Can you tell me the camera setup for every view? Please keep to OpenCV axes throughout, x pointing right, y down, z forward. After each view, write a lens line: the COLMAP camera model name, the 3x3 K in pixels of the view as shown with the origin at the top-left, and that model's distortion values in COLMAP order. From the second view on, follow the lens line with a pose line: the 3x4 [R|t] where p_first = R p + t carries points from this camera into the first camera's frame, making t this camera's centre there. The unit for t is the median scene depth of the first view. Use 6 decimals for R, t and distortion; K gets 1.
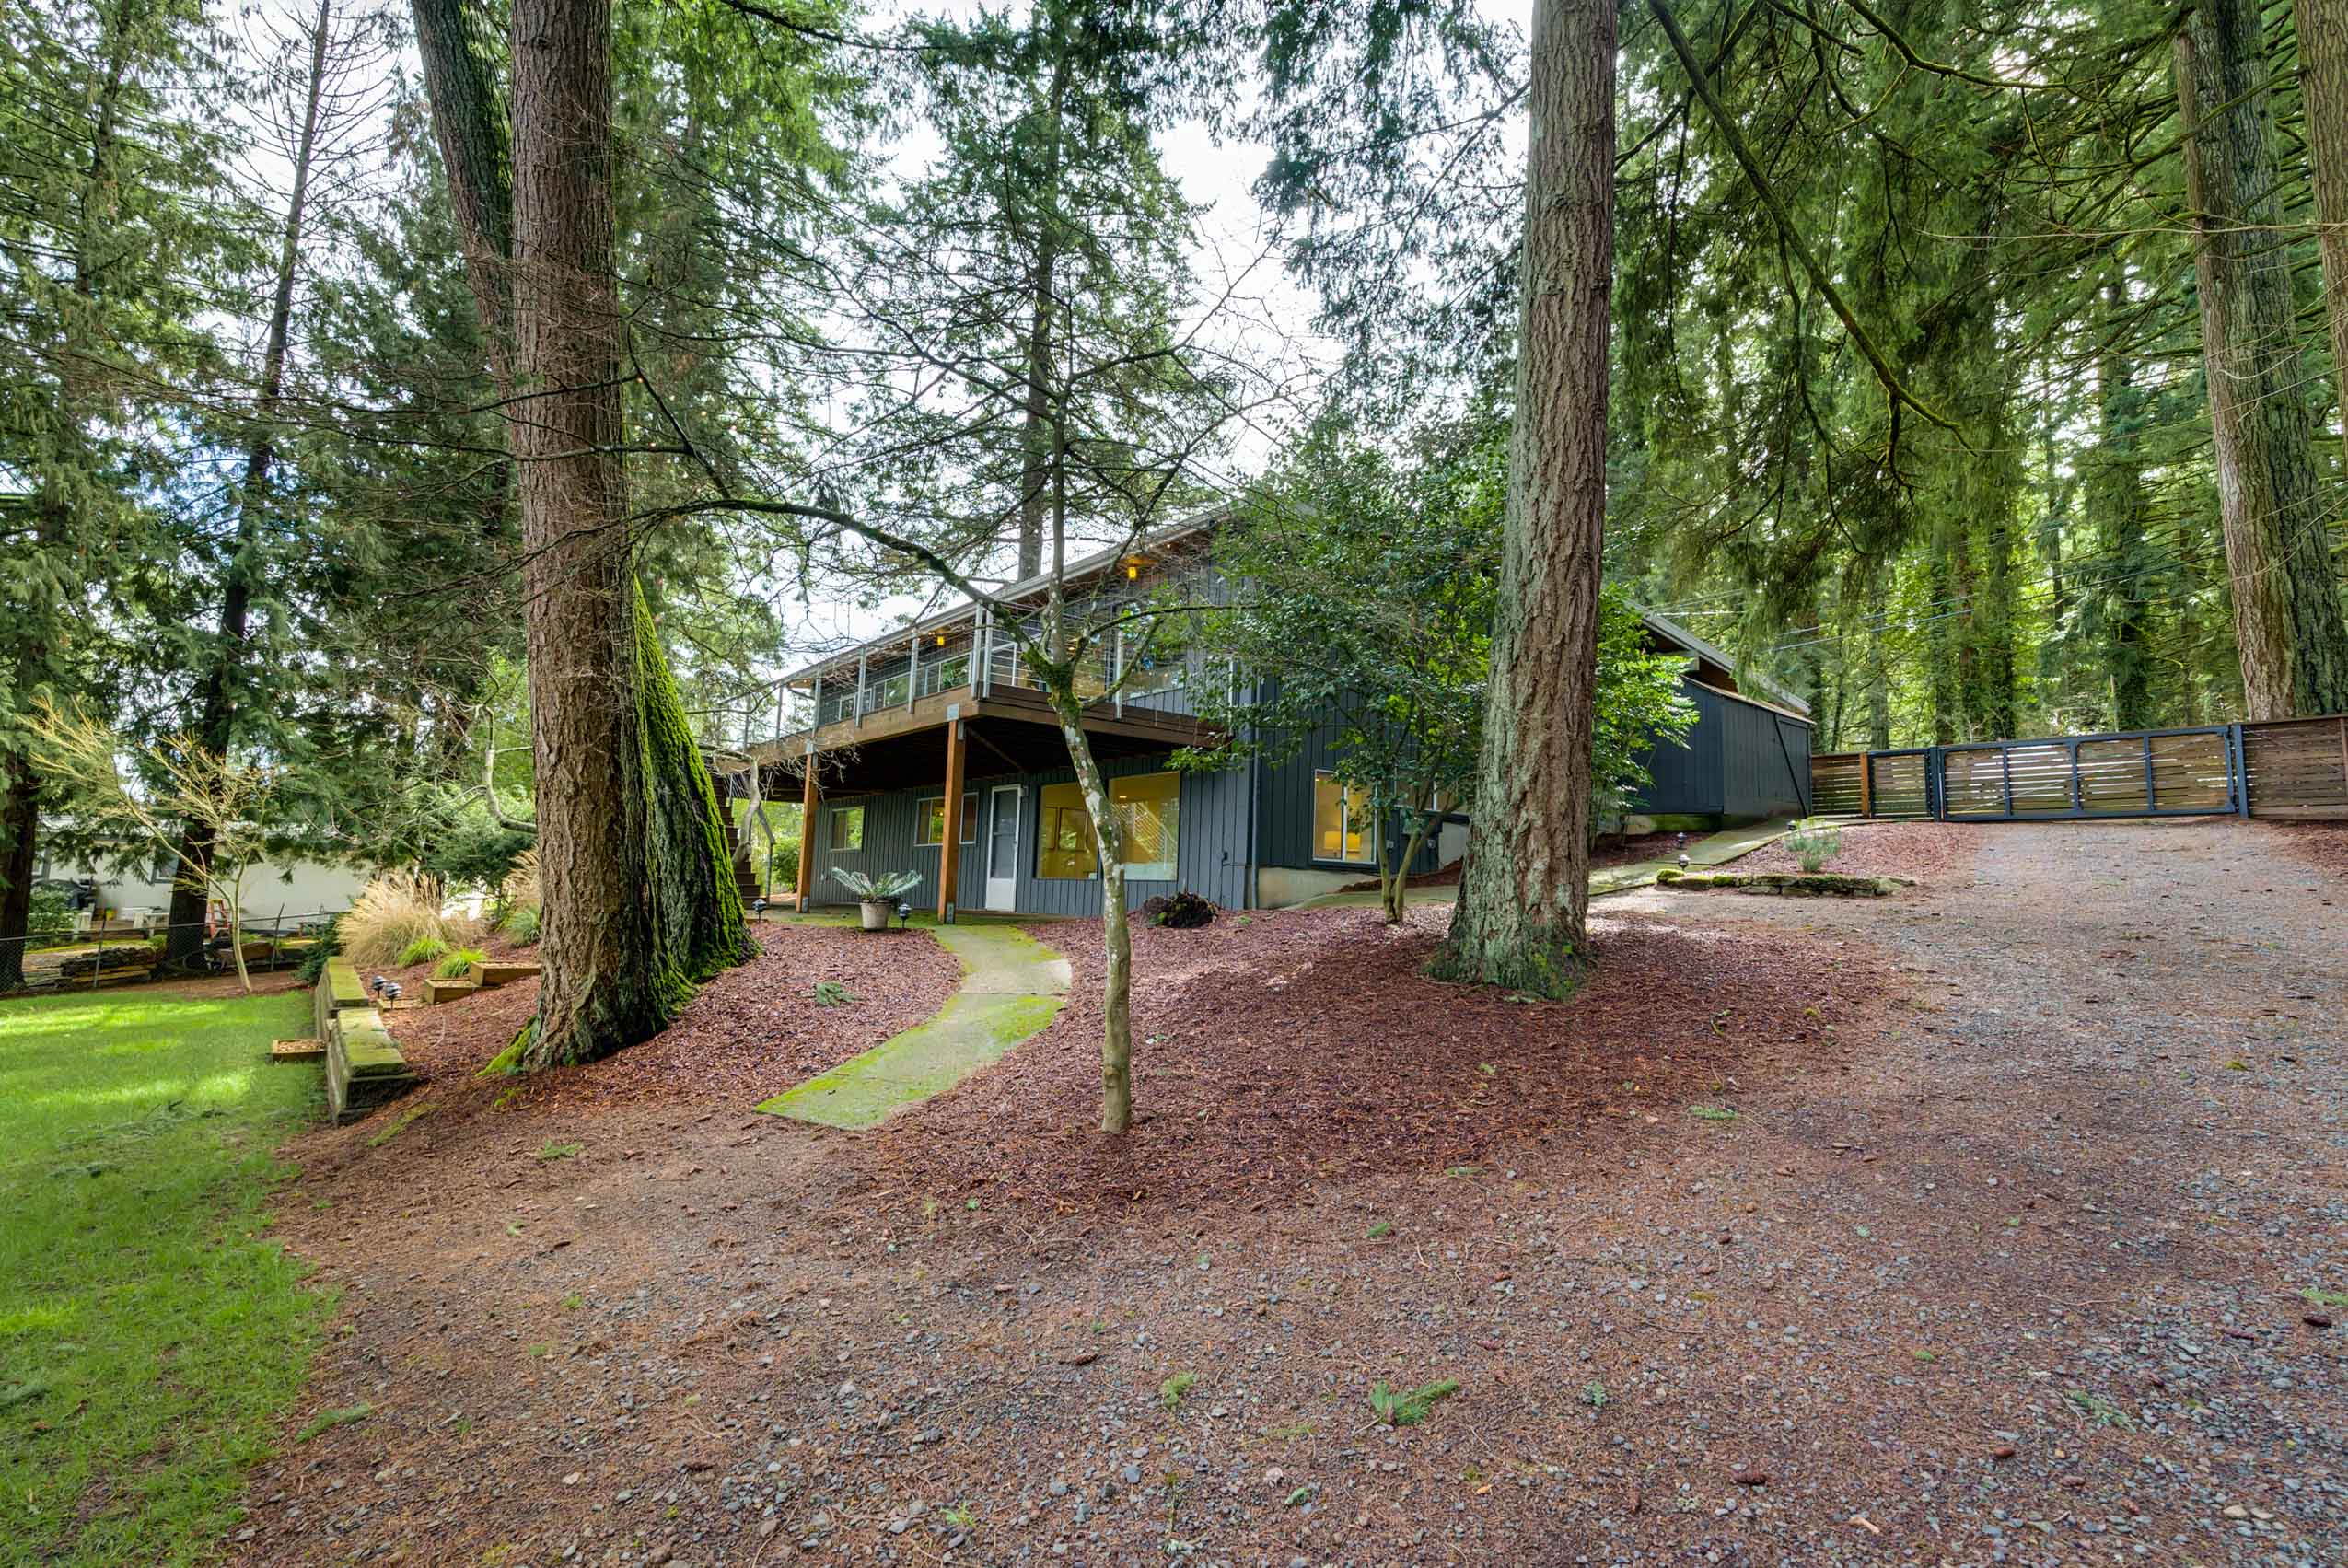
lens RADIAL K [[1094.5, 0, 1174.0], [0, 1094.5, 784.0], [0, 0, 1]] dist [0.000090, 0.000161]
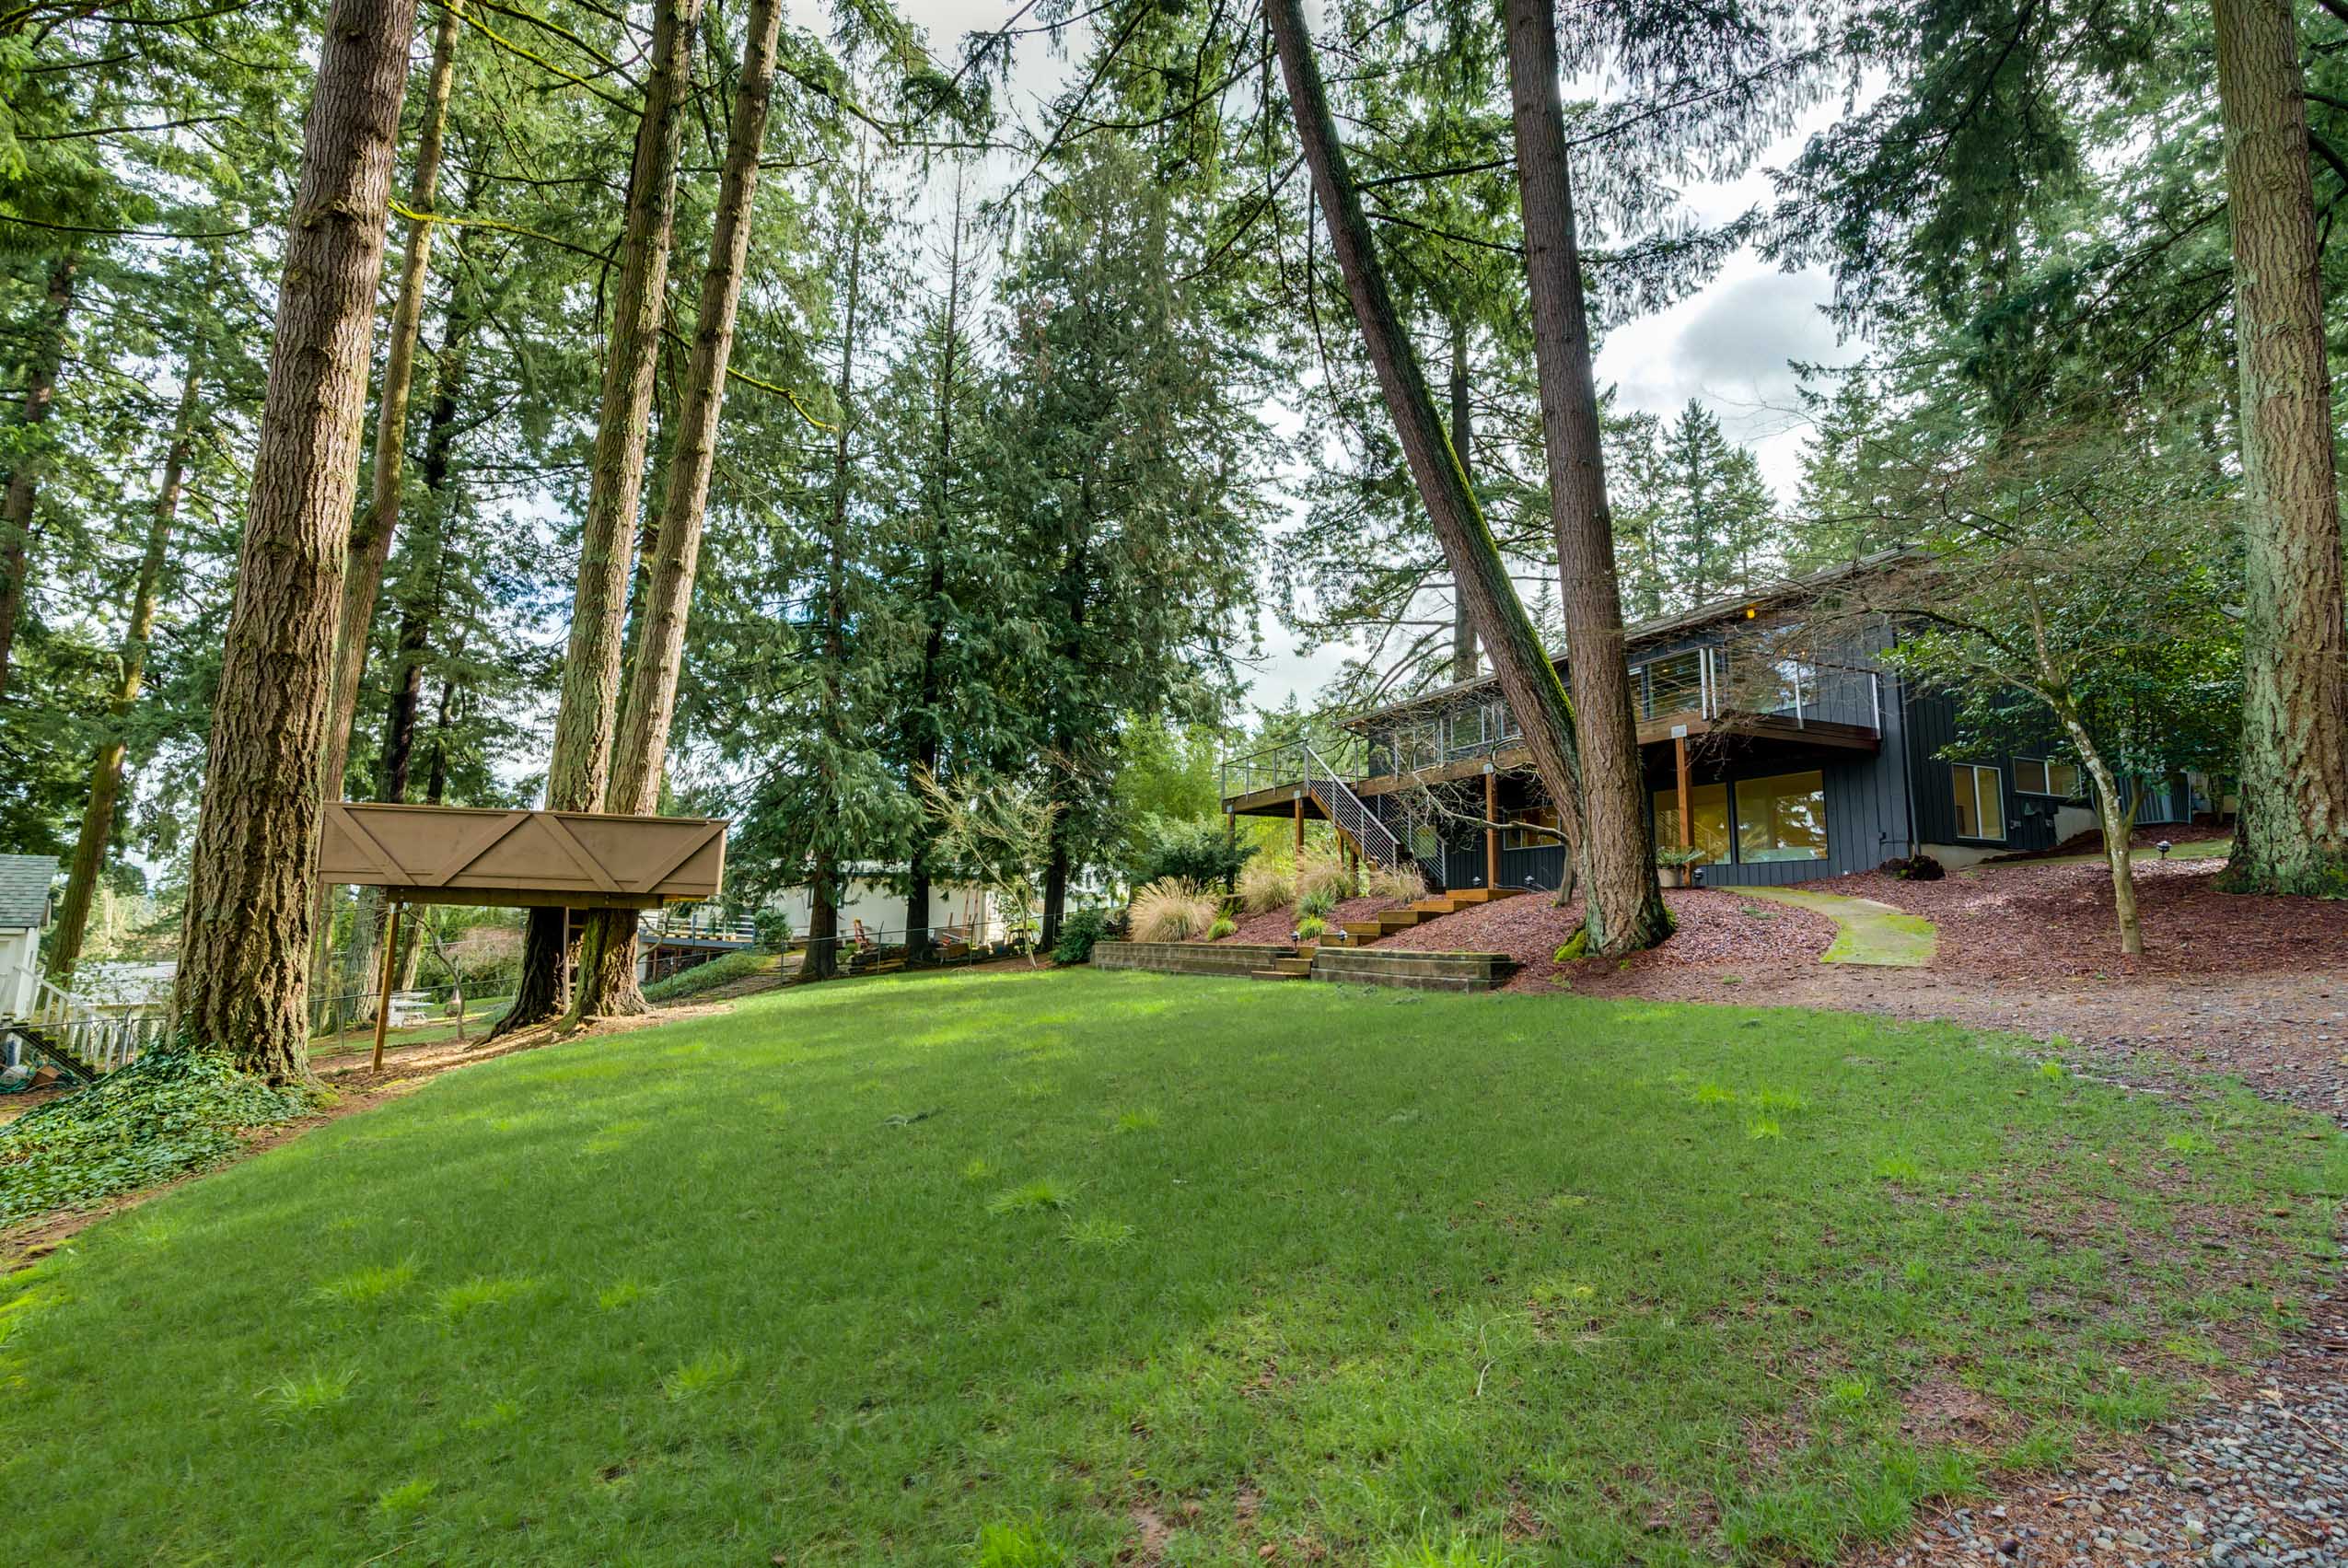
lens RADIAL K [[1134.1, 0, 1137.5], [0, 1134.1, 781.8], [0, 0, 1]] dist [-0.000716, 0.000029]
pose [[0.969357, -0.050044, -0.240506, -0.754905], [0.041593, 0.998330, -0.040088, 0.035246], [0.242111, 0.028856, 0.969819, -0.741200]]
